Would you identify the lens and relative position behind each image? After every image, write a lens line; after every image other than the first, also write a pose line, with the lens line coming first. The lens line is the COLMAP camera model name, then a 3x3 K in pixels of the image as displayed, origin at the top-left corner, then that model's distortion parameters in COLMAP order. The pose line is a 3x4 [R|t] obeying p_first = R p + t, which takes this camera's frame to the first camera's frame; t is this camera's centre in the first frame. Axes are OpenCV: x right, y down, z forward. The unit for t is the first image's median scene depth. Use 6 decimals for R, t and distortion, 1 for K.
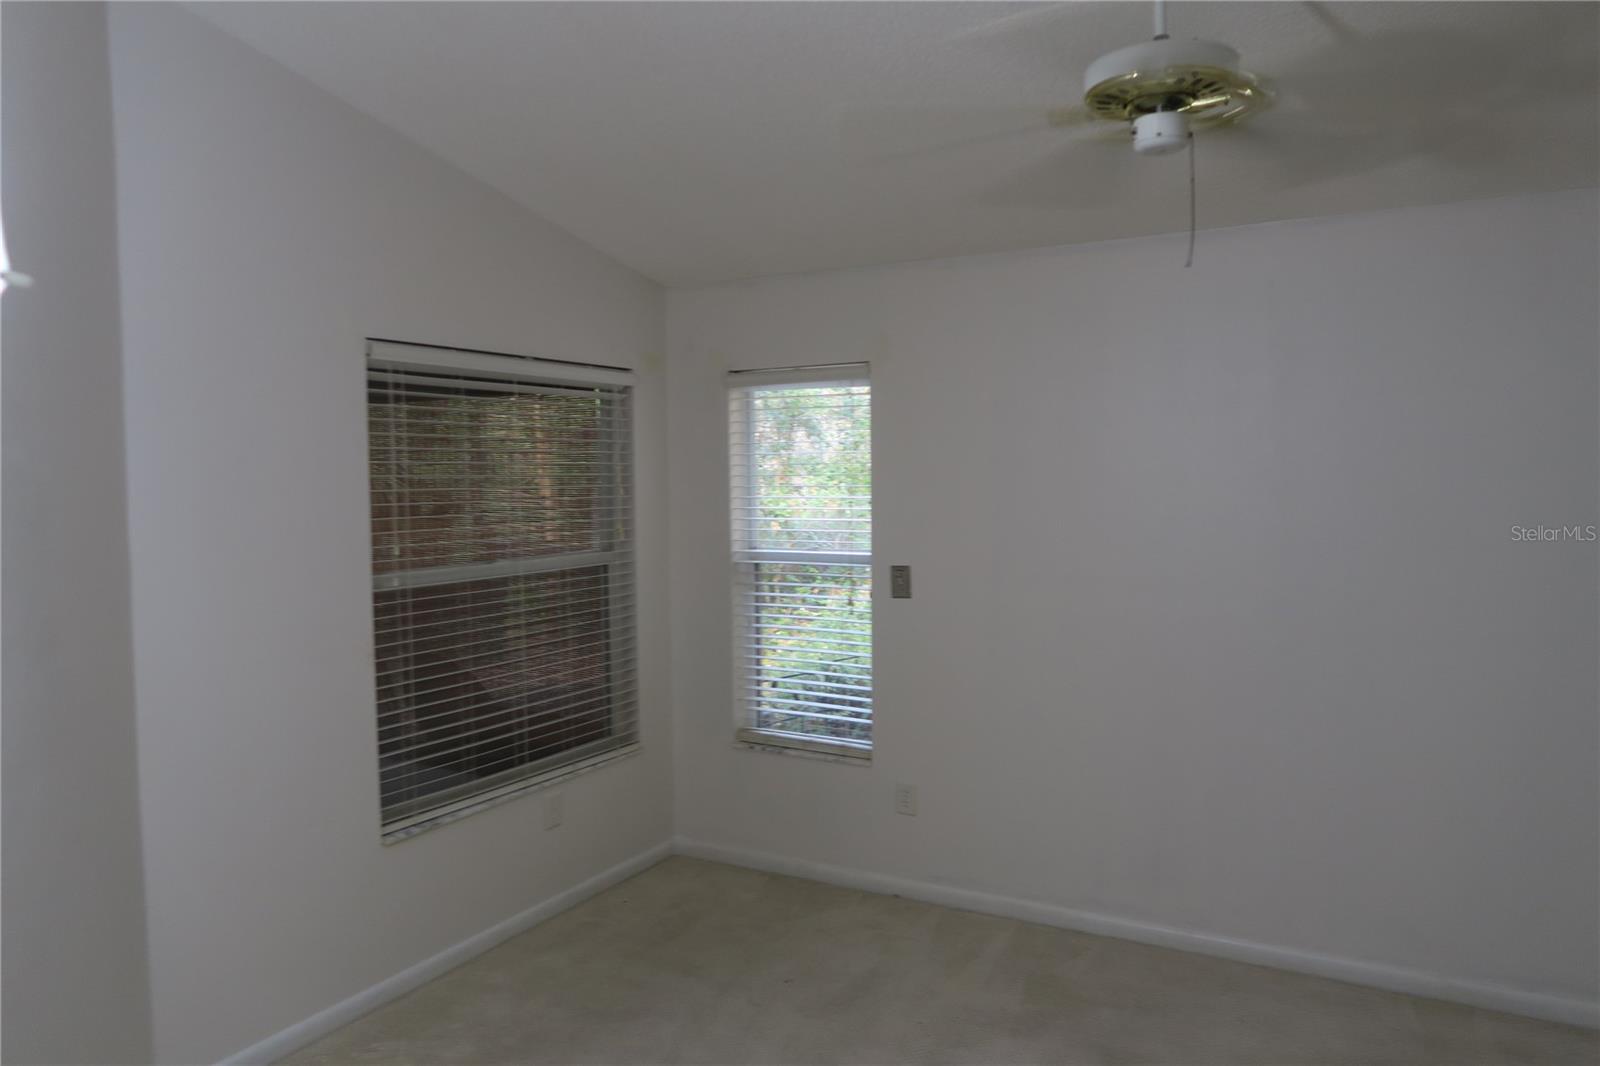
lens RADIAL K [[1110.7, 0, 804.1], [0, 1110.7, 533.5], [0, 0, 1]] dist [-0.017339, 0.002020]
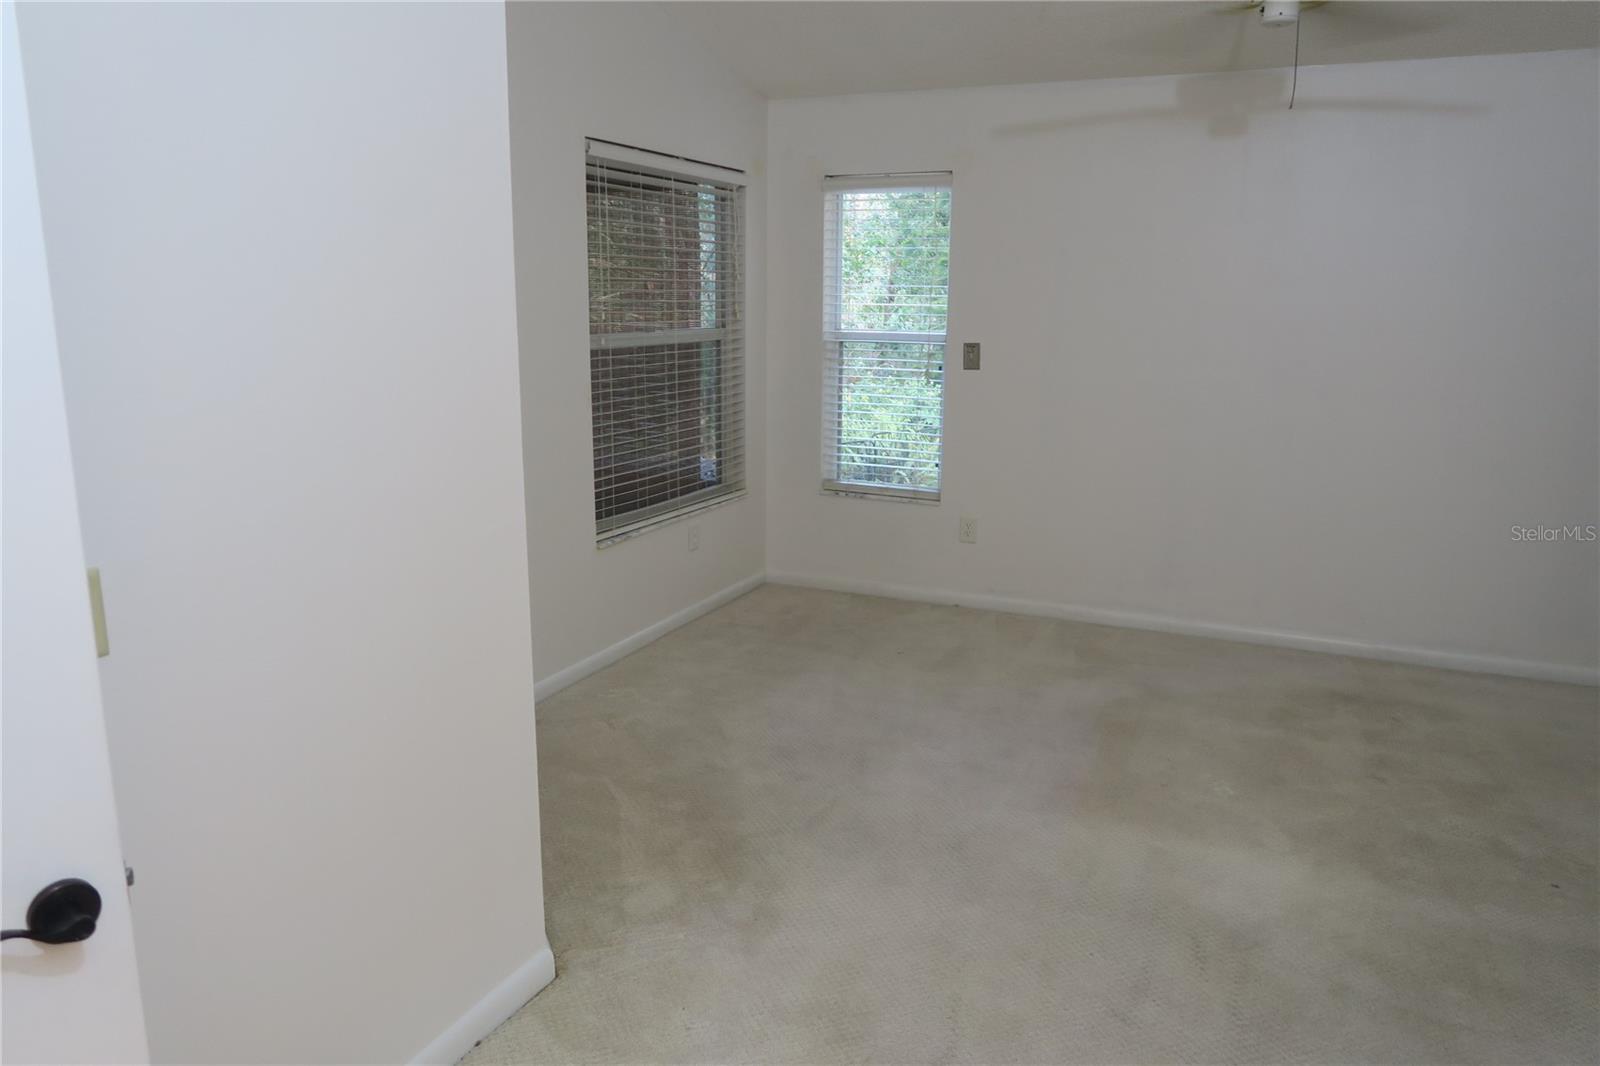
lens RADIAL K [[1110.7, 0, 804.1], [0, 1110.7, 533.5], [0, 0, 1]] dist [-0.017339, 0.002020]
pose [[0.996219, 0.002332, 0.086842, -0.217296], [-0.016253, 0.986992, 0.159945, 0.046119], [-0.085340, -0.160752, 0.983299, -0.244289]]
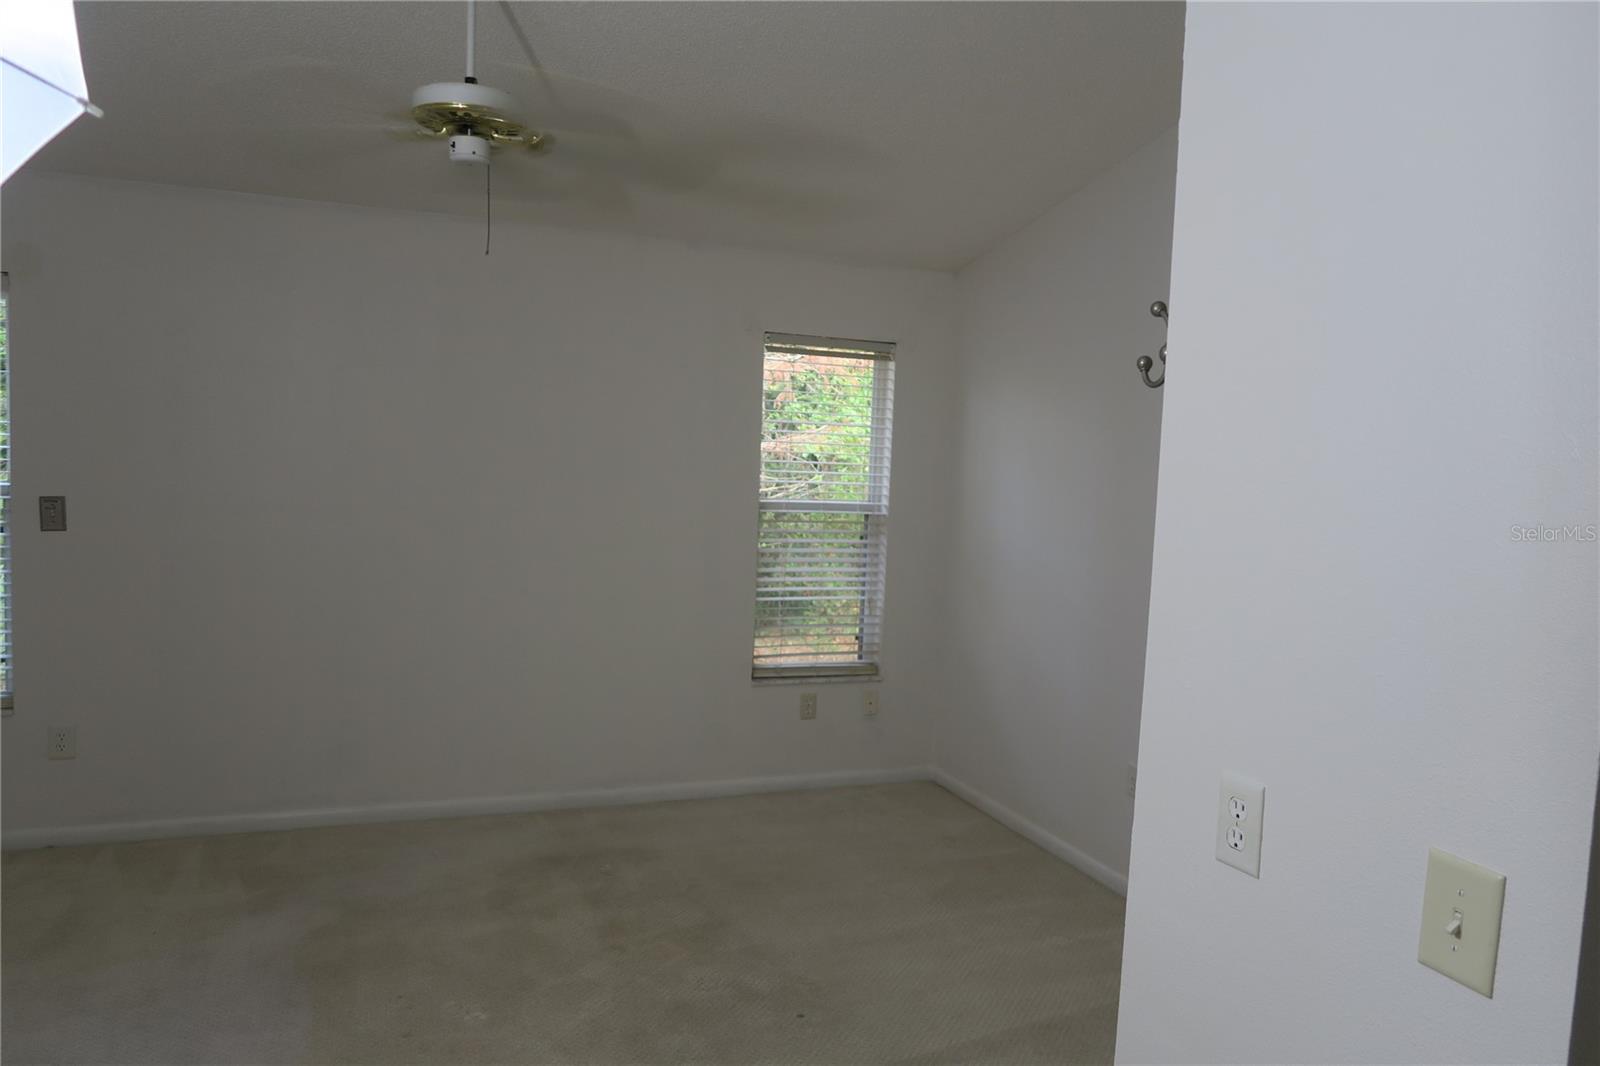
lens RADIAL K [[1110.7, 0, 804.1], [0, 1110.7, 533.5], [0, 0, 1]] dist [-0.017339, 0.002020]
pose [[0.637920, -0.023116, 0.769756, -0.238084], [-0.006293, 0.999360, 0.035227, 0.024877], [-0.770077, -0.027316, 0.637366, -0.088900]]
